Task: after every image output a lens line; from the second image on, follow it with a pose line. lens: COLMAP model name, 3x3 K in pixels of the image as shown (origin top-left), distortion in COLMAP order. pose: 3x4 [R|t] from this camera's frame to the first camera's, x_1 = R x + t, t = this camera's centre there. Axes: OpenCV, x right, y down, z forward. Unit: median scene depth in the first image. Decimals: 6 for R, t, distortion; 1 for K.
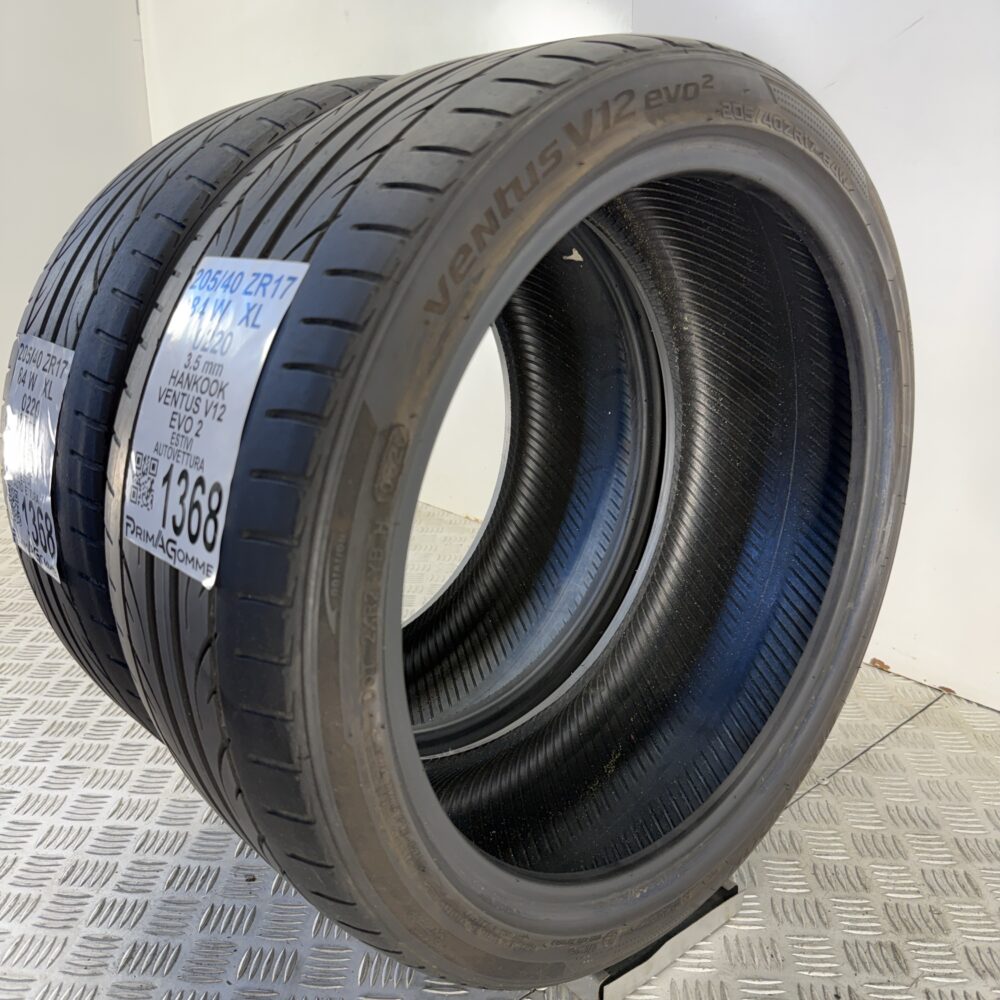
lens RADIAL K [[966.4, 0, 500.7], [0, 966.4, 497.5], [0, 0, 1]] dist [0.157147, -0.372800]
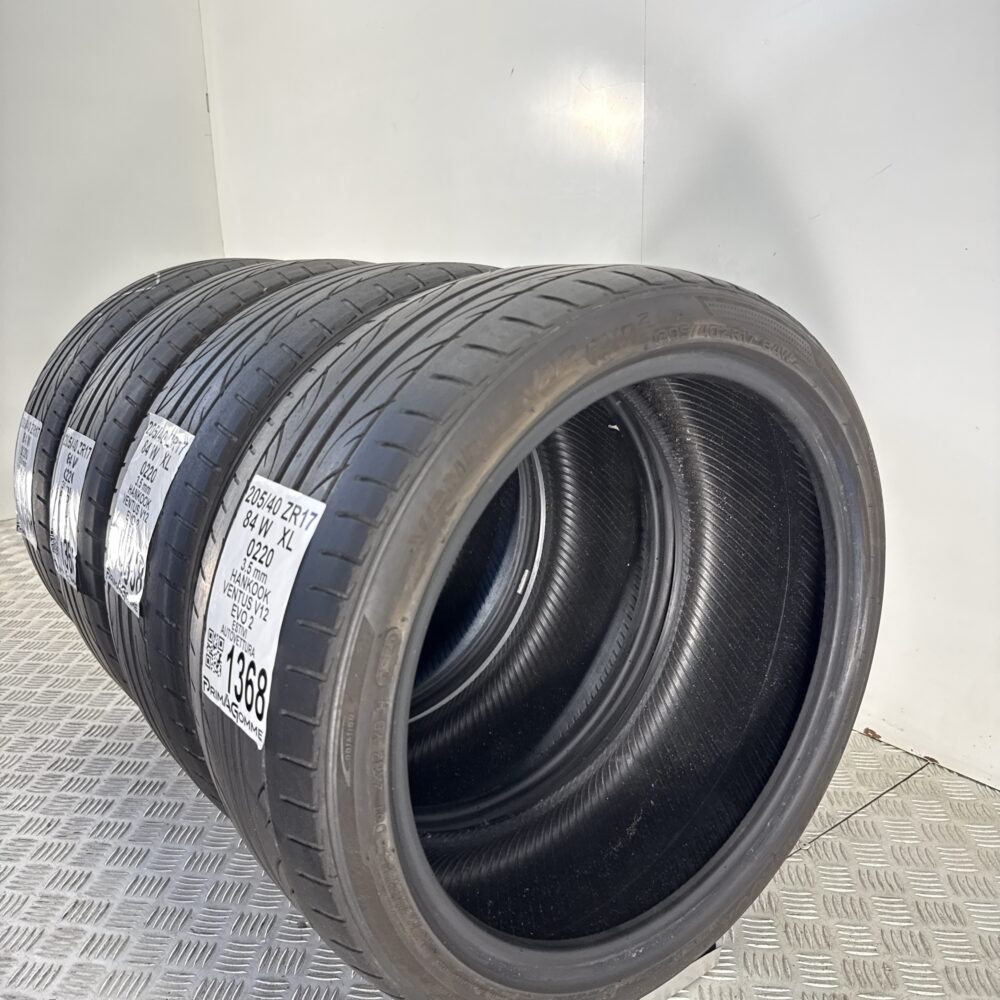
lens RADIAL K [[966.4, 0, 500.7], [0, 966.4, 497.5], [0, 0, 1]] dist [0.157147, -0.372800]
pose [[0.994059, -0.031628, -0.104142, 0.168281], [0.033021, 0.999386, 0.011678, -0.239381], [0.103708, -0.015048, 0.994494, -0.274702]]
